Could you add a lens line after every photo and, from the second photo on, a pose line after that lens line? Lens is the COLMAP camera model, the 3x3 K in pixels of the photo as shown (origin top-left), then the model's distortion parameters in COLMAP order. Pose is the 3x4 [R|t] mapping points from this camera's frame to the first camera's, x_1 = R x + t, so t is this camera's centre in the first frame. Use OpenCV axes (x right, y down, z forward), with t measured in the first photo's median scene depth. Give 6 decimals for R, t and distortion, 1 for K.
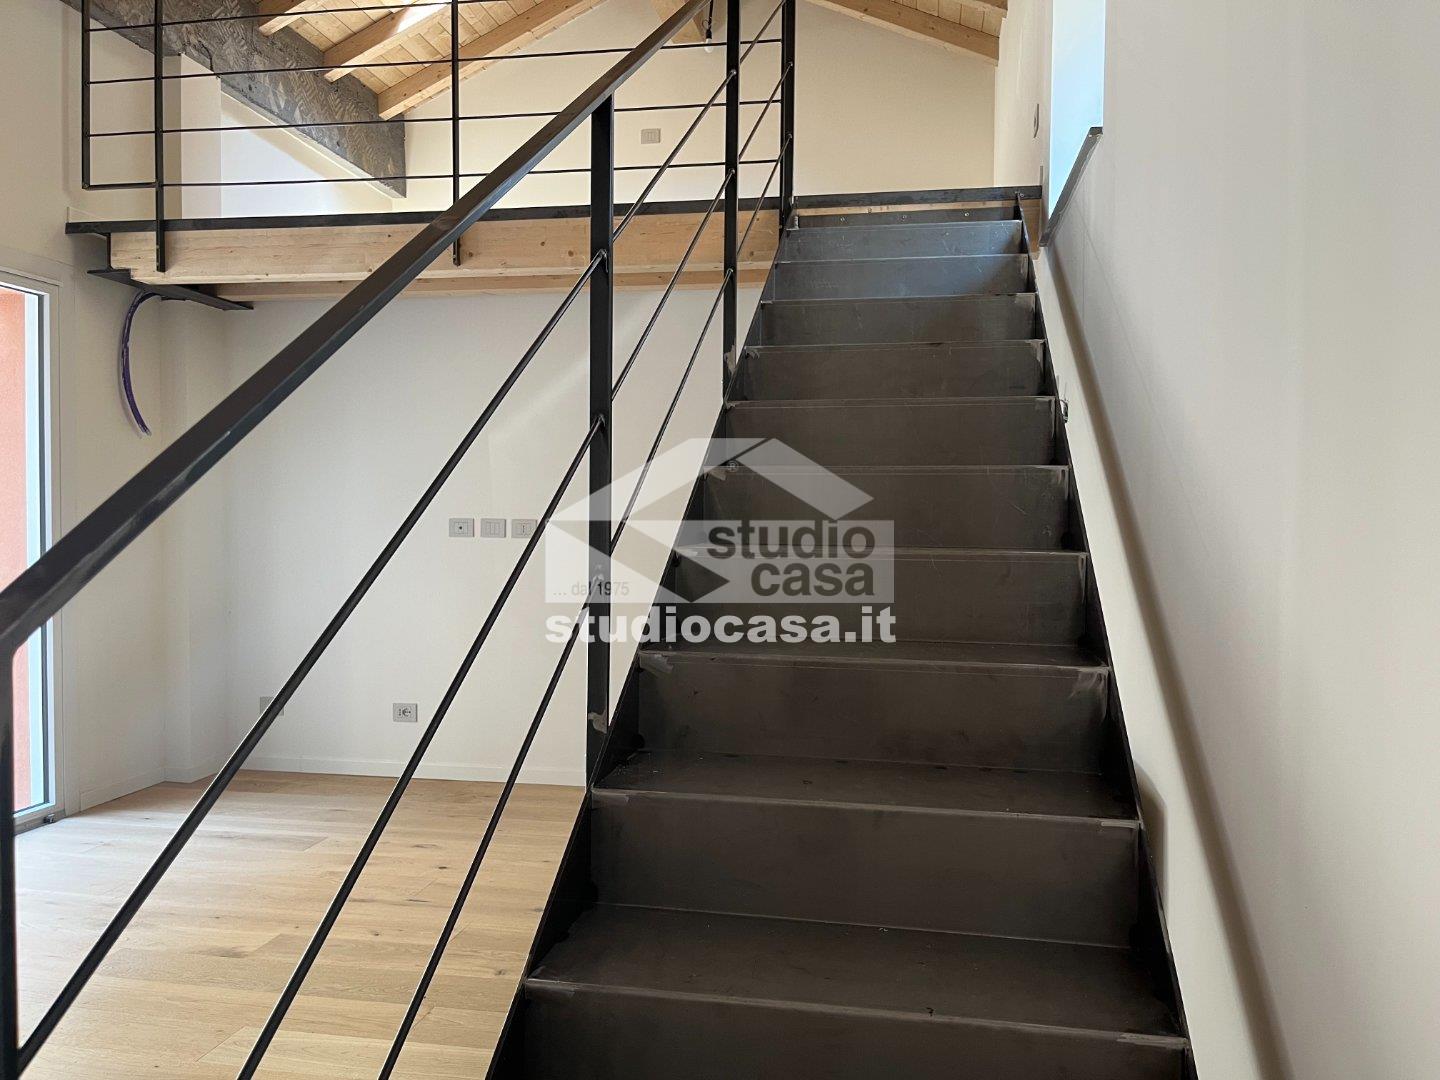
lens RADIAL K [[1110.2, 0, 723.5], [0, 1110.2, 546.2], [0, 0, 1]] dist [0.027421, 0.003291]
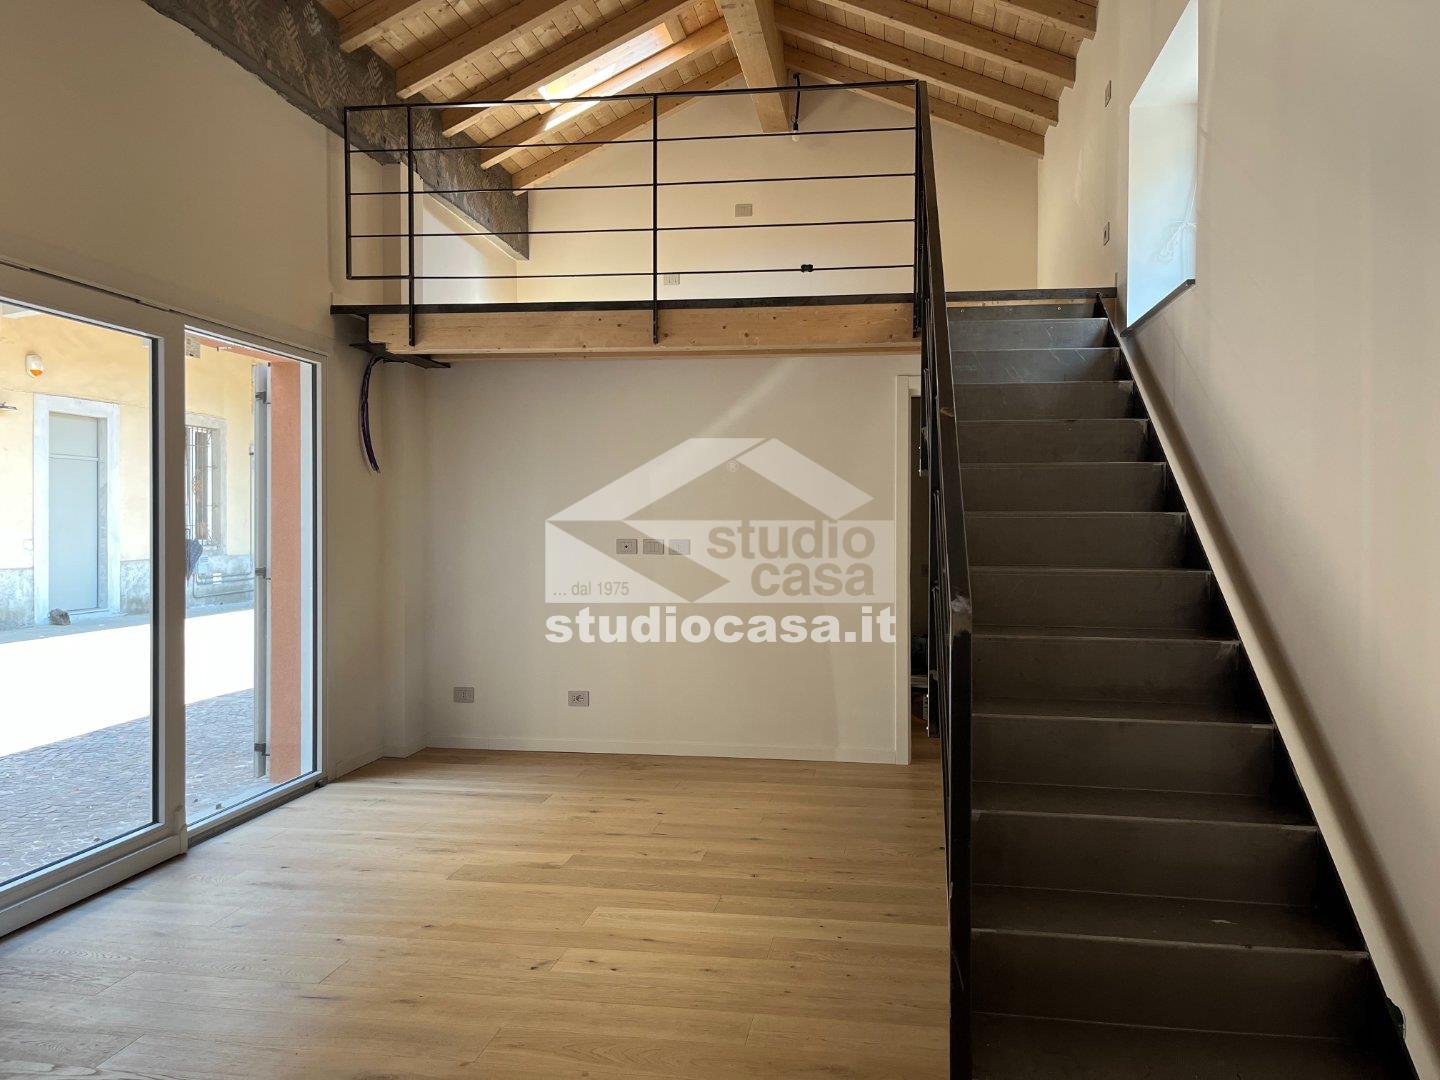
lens RADIAL K [[1104.1, 0, 729.9], [0, 1104.1, 532.3], [0, 0, 1]] dist [0.061668, -0.074476]
pose [[0.999501, -0.004250, 0.031299, -0.183562], [0.004853, 0.999804, -0.019215, -0.009679], [-0.031211, 0.019357, 0.999325, -0.252241]]
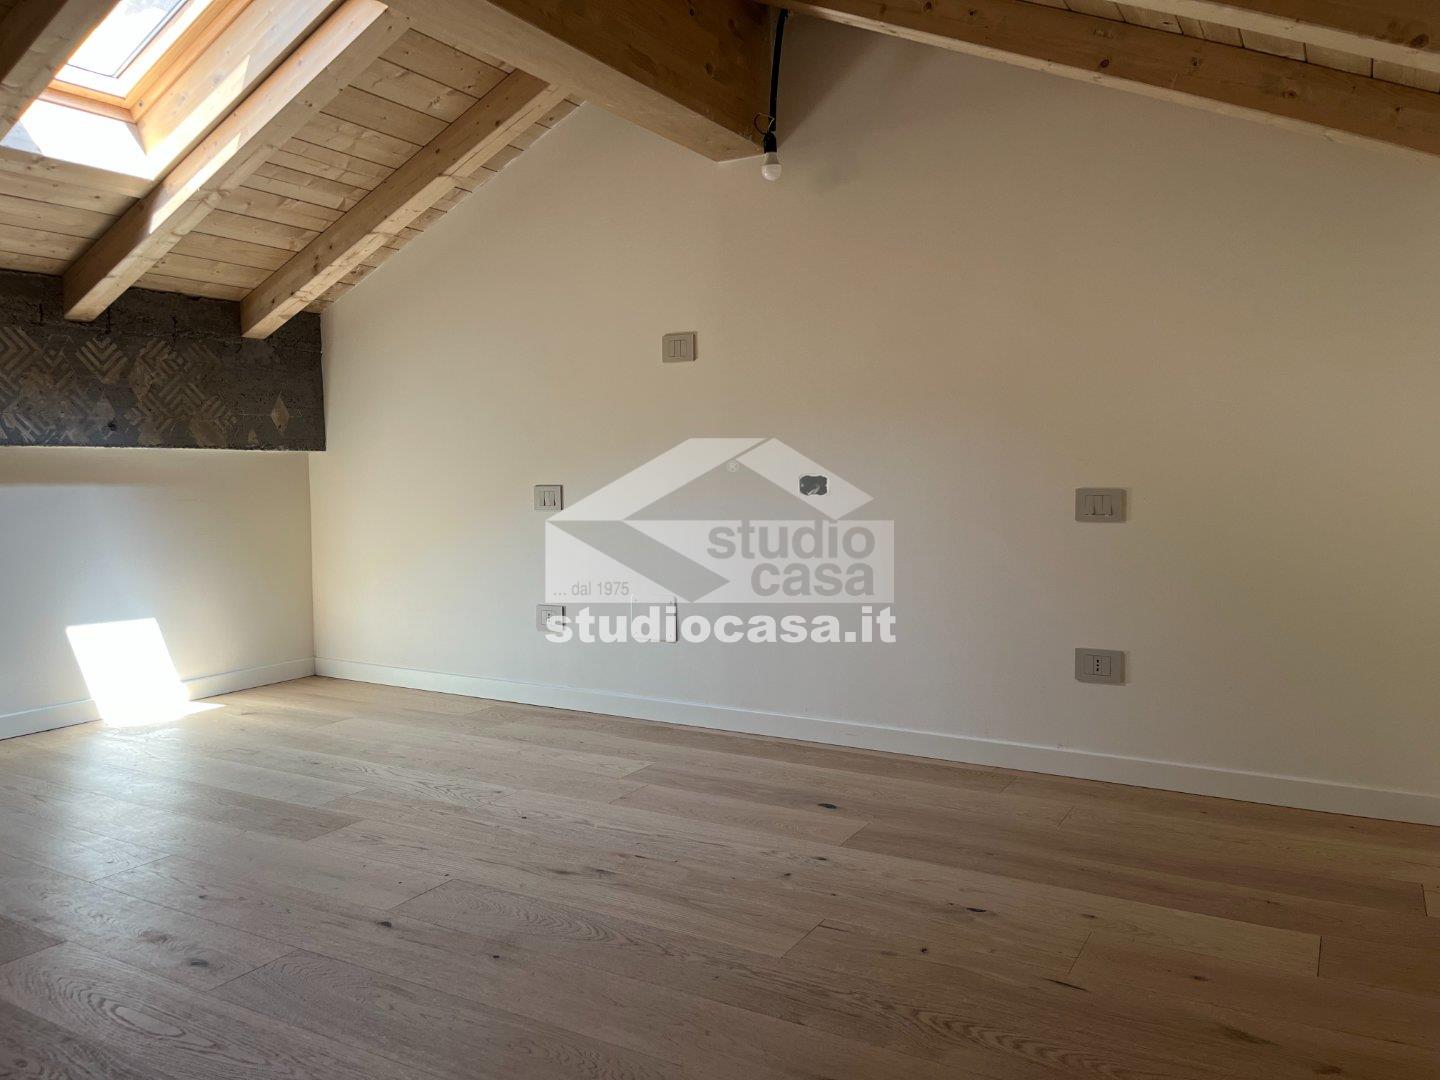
lens RADIAL K [[1093.1, 0, 733.0], [0, 1093.1, 531.2], [0, 0, 1]] dist [0.085284, -0.113017]
pose [[0.942469, 0.010907, -0.334116, 0.195505], [0.001740, 0.999294, 0.037527, -0.473031], [0.334290, -0.035950, 0.941785, 0.834234]]
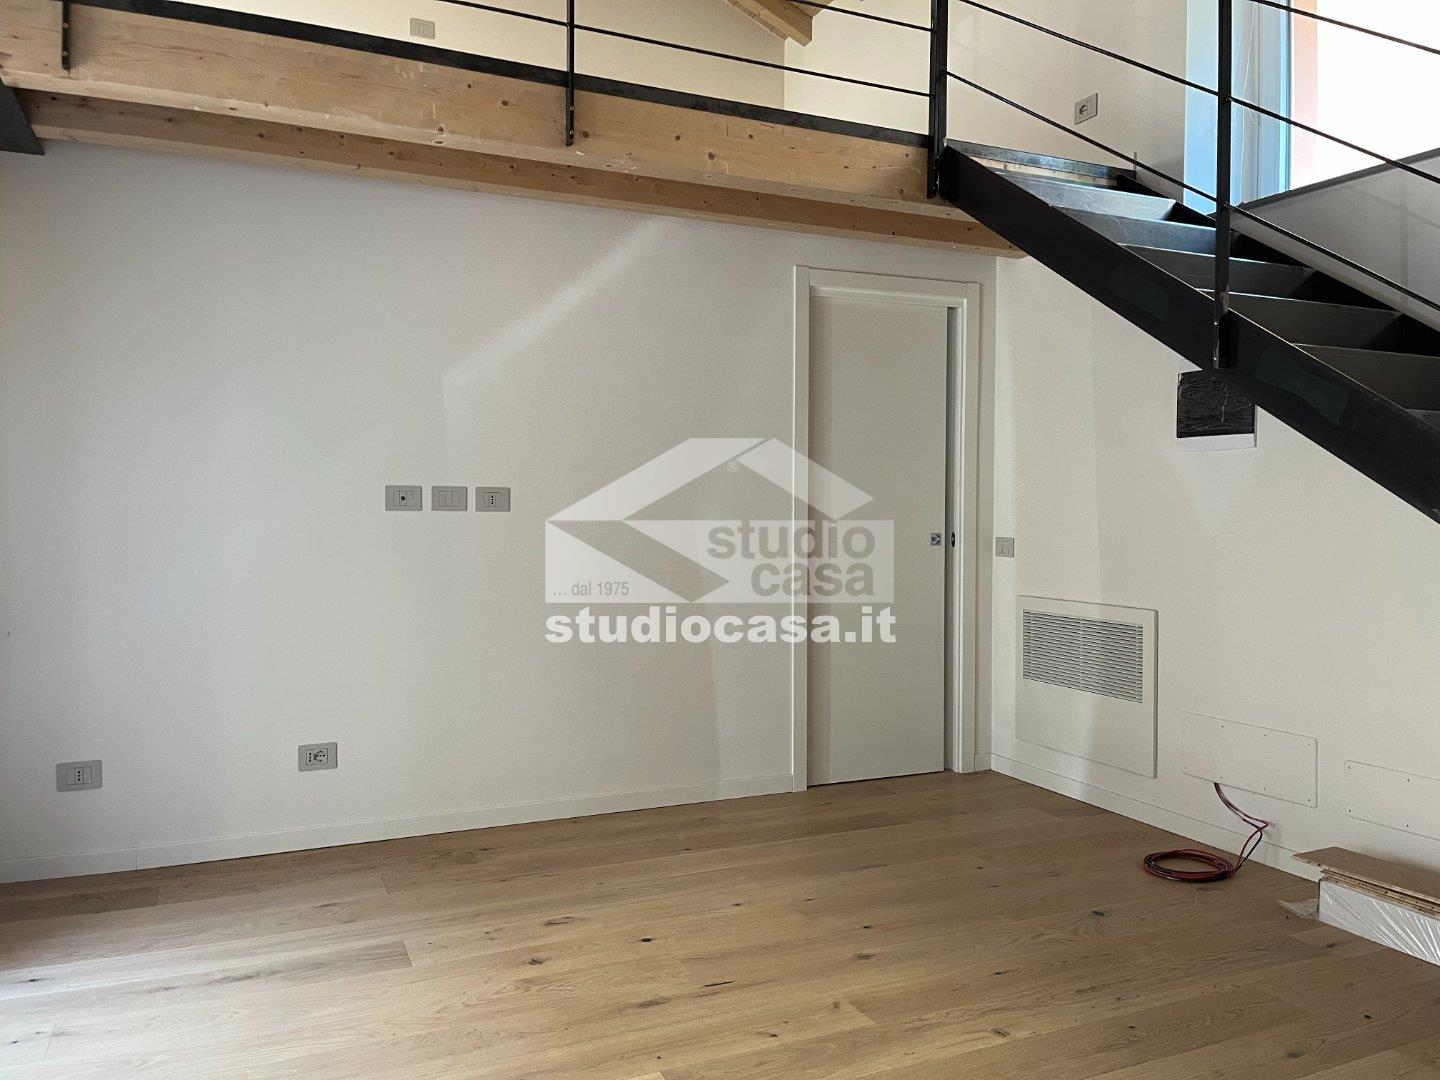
lens RADIAL K [[1093.1, 0, 733.0], [0, 1093.1, 531.2], [0, 0, 1]] dist [0.085284, -0.113017]
pose [[0.820569, -0.013461, 0.571389, -0.547410], [0.019387, 0.999803, -0.004287, 0.014752], [-0.571219, 0.014595, 0.820668, 0.306349]]
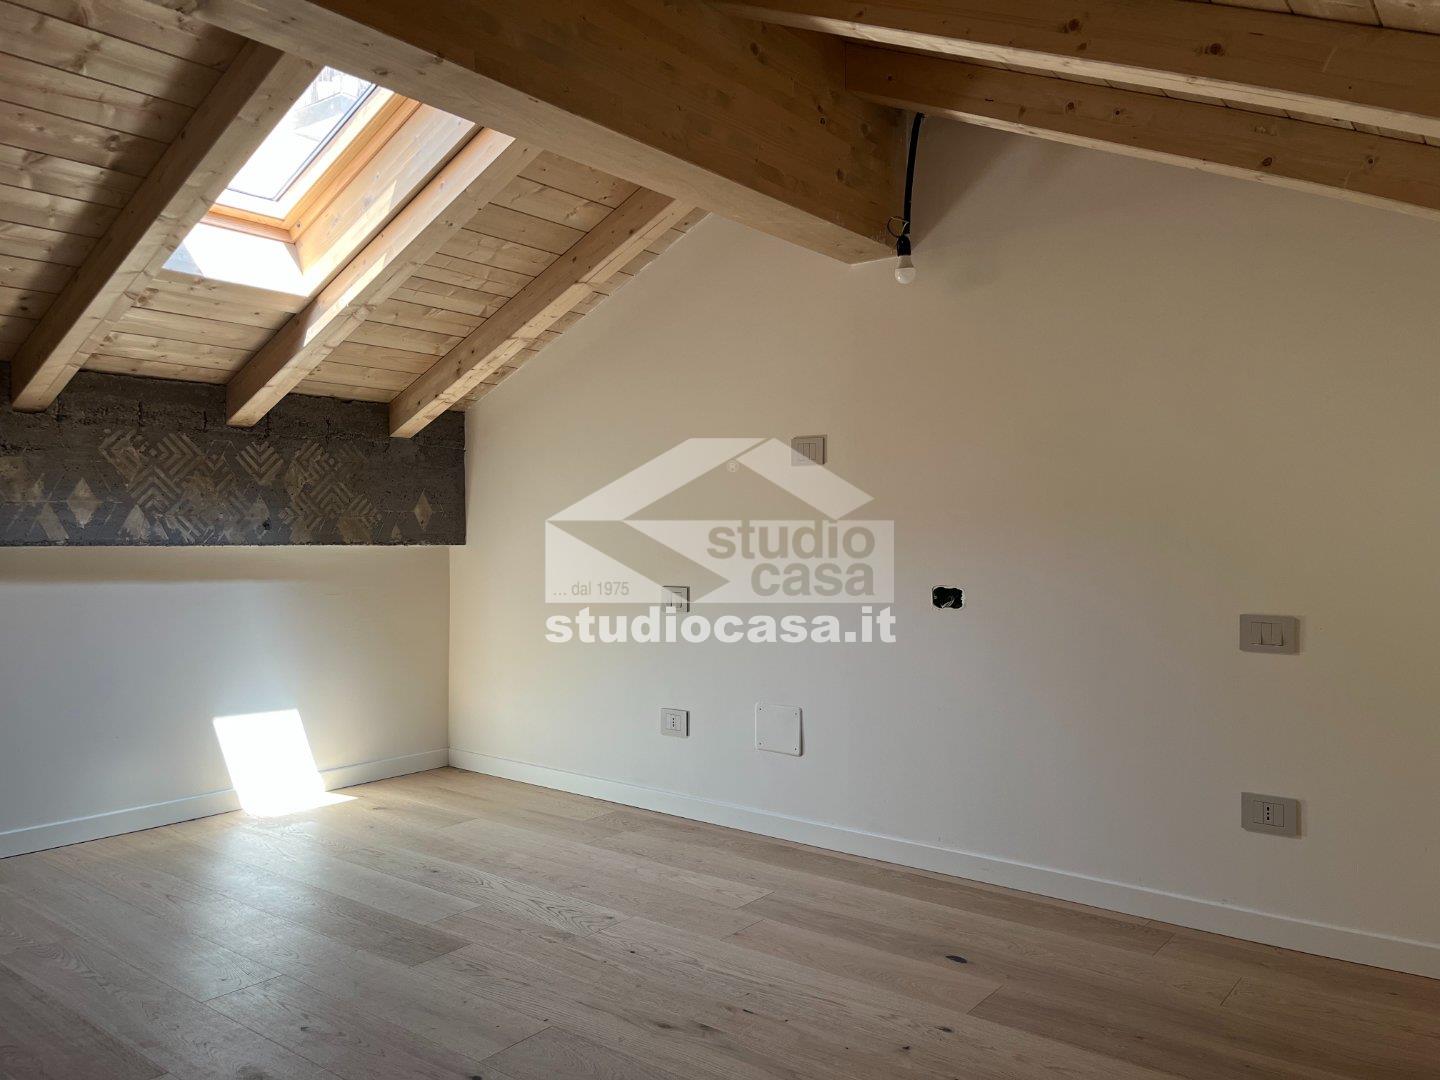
lens RADIAL K [[1110.2, 0, 723.5], [0, 1110.2, 546.2], [0, 0, 1]] dist [0.027421, 0.003291]
pose [[0.887704, 0.002378, -0.460408, 0.198025], [-0.012120, 0.999761, -0.018205, -0.492744], [0.460255, 0.021741, 0.887521, 0.854280]]
